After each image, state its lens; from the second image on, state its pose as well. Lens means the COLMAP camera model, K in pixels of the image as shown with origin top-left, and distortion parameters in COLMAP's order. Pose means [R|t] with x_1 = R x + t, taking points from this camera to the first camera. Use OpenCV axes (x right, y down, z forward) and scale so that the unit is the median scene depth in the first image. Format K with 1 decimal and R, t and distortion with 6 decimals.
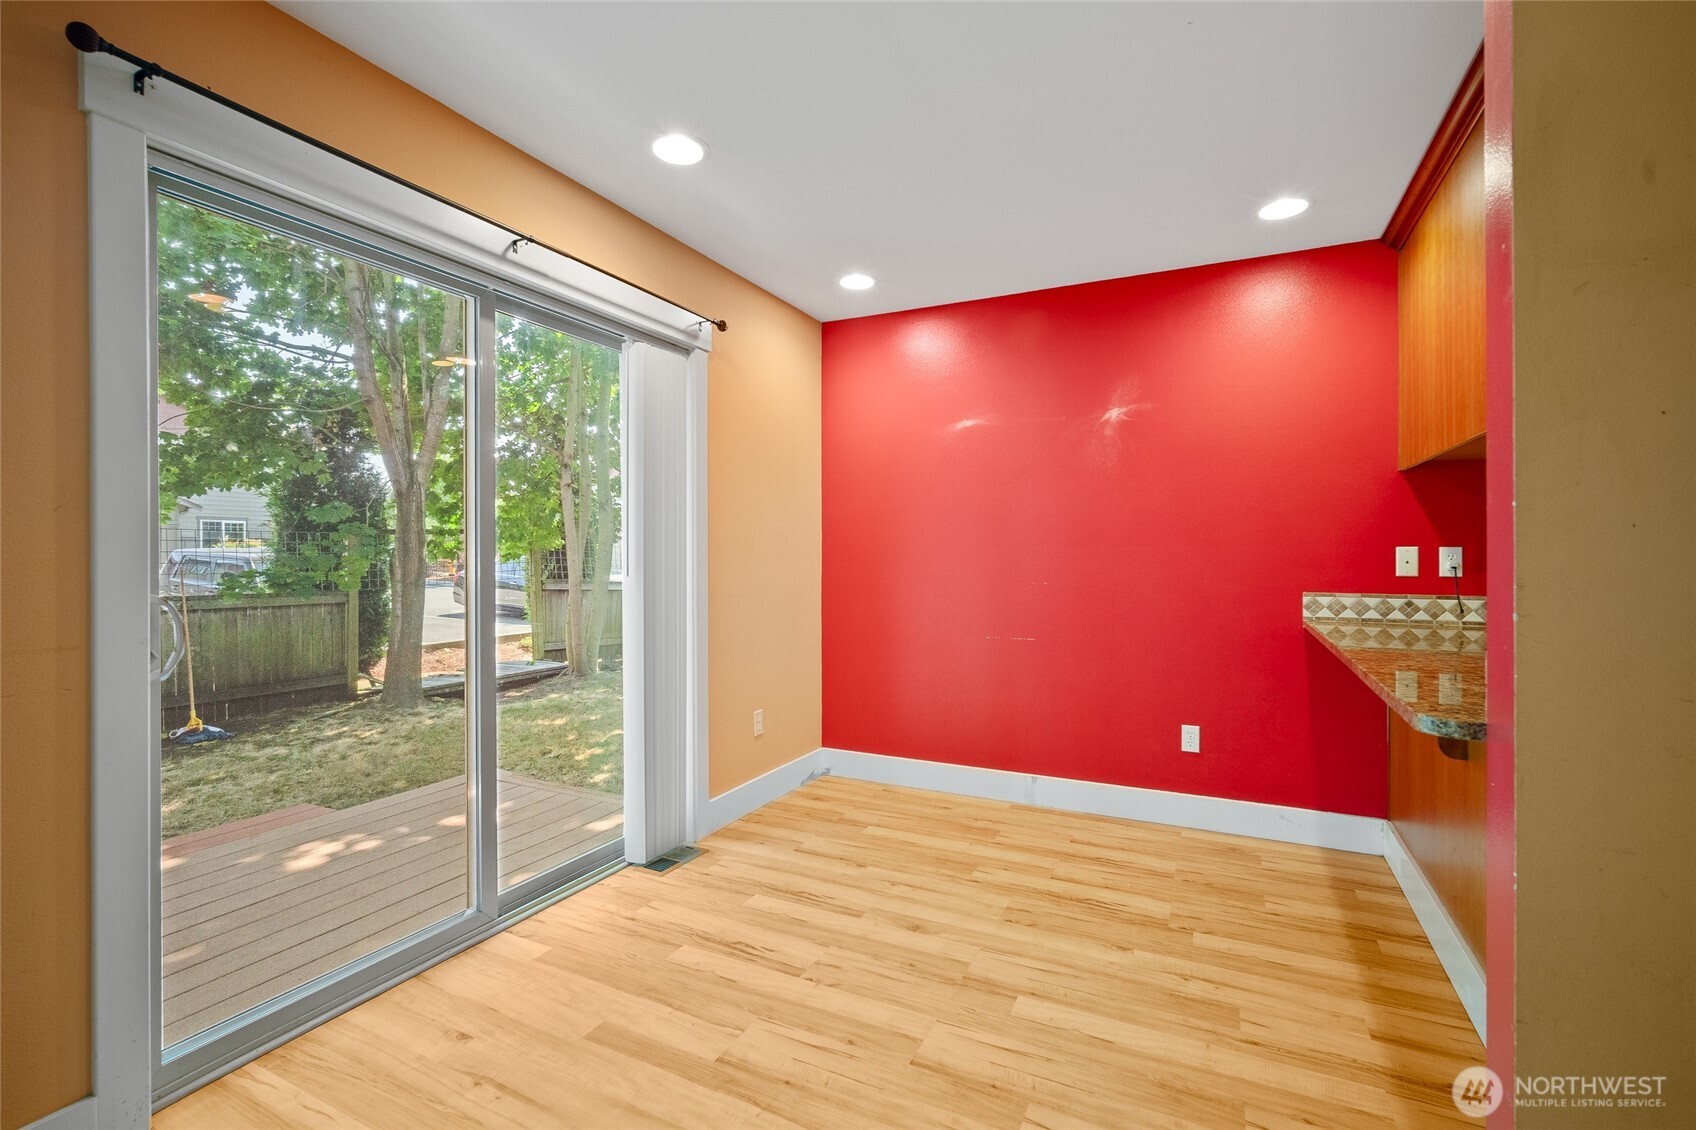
lens RADIAL K [[750.4, 0, 845.6], [0, 750.4, 561.5], [0, 0, 1]] dist [-0.011439, 0.003704]
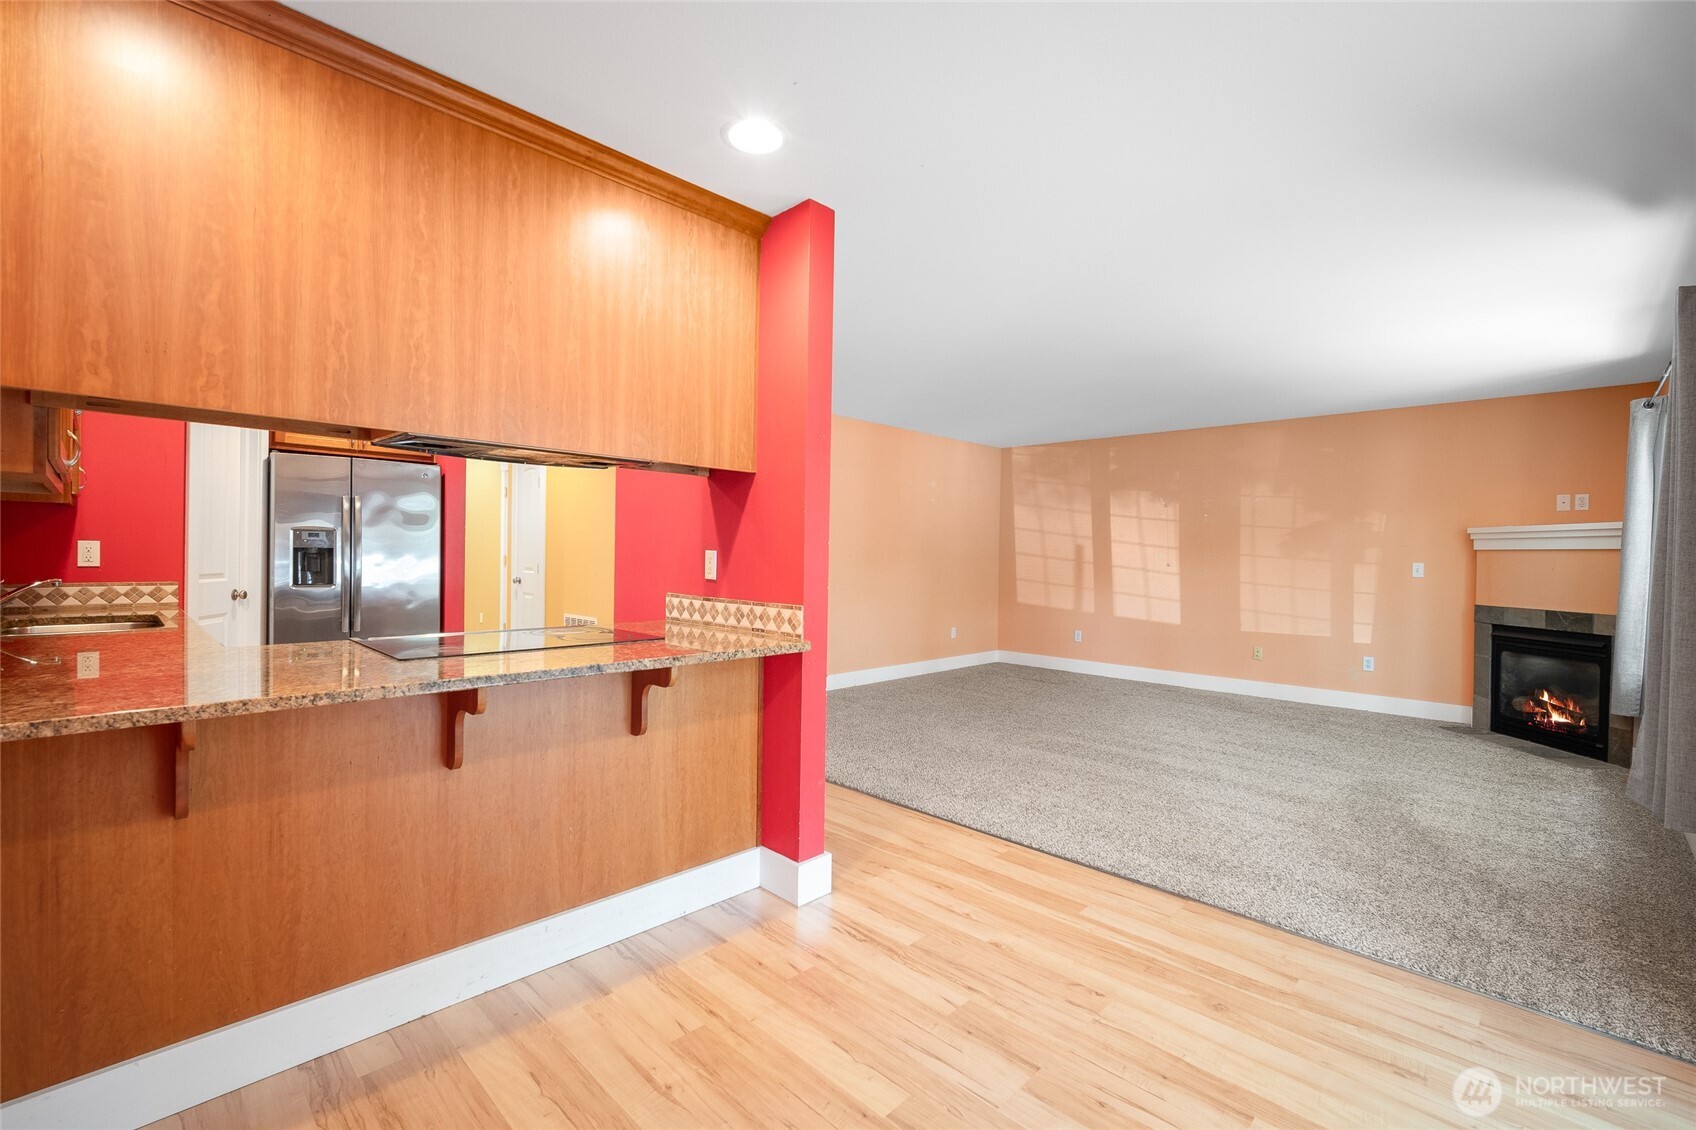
lens RADIAL K [[738.6, 0, 847.0], [0, 738.6, 561.1], [0, 0, 1]] dist [-0.013070, 0.004681]
pose [[-0.951661, -0.019248, 0.306547, 0.027435], [-0.014051, 0.999718, 0.019151, -0.025015], [-0.306829, 0.013918, -0.951663, 1.304308]]
